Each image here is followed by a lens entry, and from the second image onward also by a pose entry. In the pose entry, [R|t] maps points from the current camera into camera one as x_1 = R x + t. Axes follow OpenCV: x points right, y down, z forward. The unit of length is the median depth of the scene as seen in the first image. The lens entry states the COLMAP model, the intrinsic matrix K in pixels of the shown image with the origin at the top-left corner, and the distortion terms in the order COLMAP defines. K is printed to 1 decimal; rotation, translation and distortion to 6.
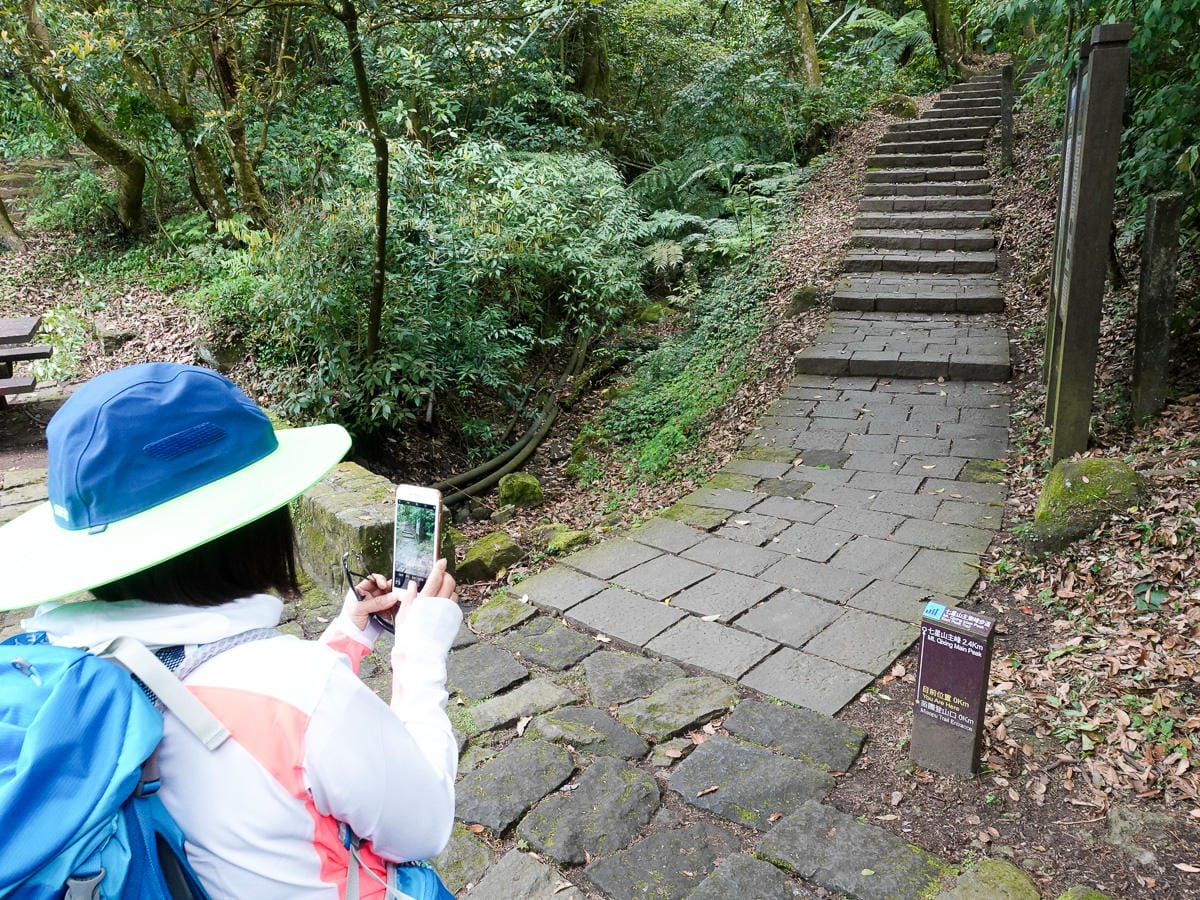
lens RADIAL K [[843.3, 0, 598.7], [0, 843.3, 451.7], [0, 0, 1]] dist [-0.006270, -0.000648]
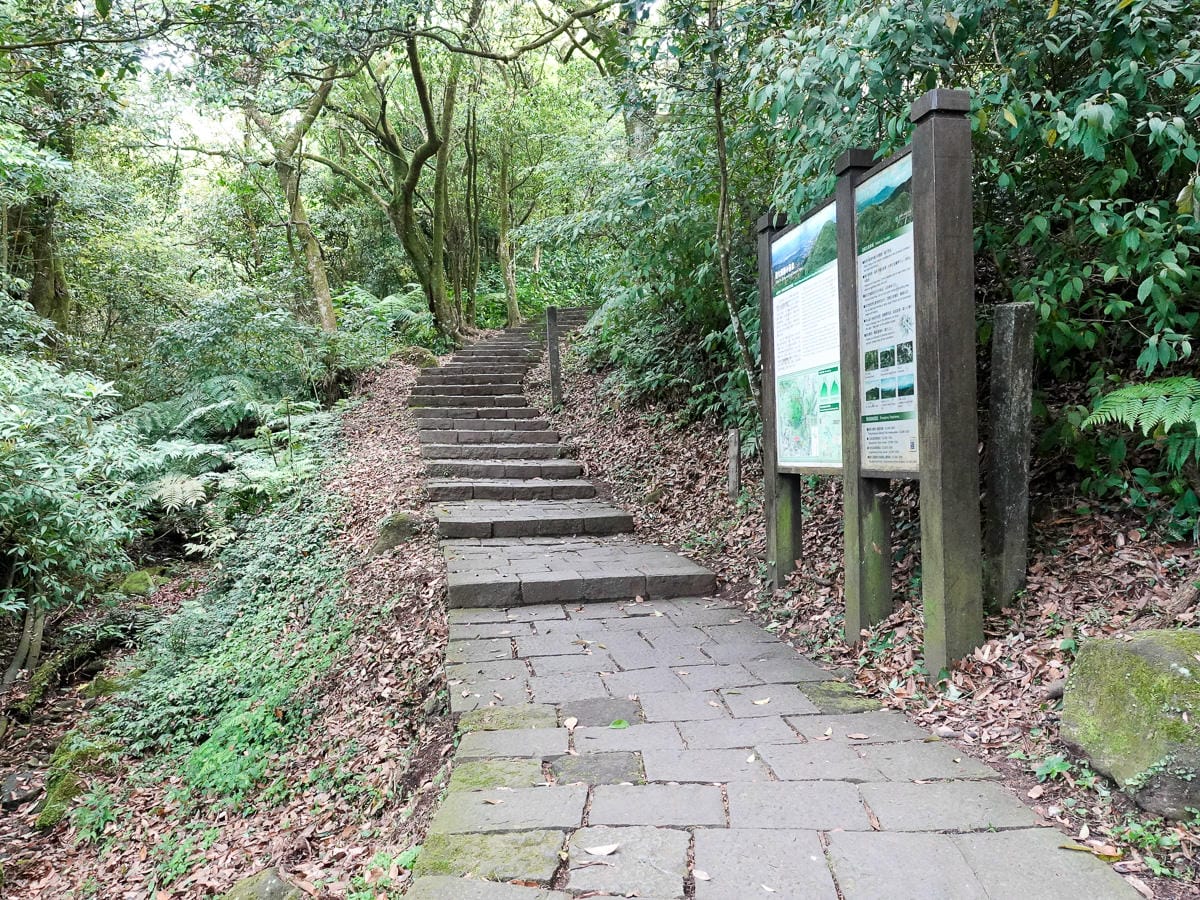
lens RADIAL K [[926.1, 0, 605.2], [0, 926.1, 448.8], [0, 0, 1]] dist [0.006179, -0.006066]
pose [[0.852602, 0.022068, 0.522095, -0.032474], [0.137819, 0.954238, -0.265396, 0.001746], [-0.504060, 0.298232, 0.810544, 0.144406]]
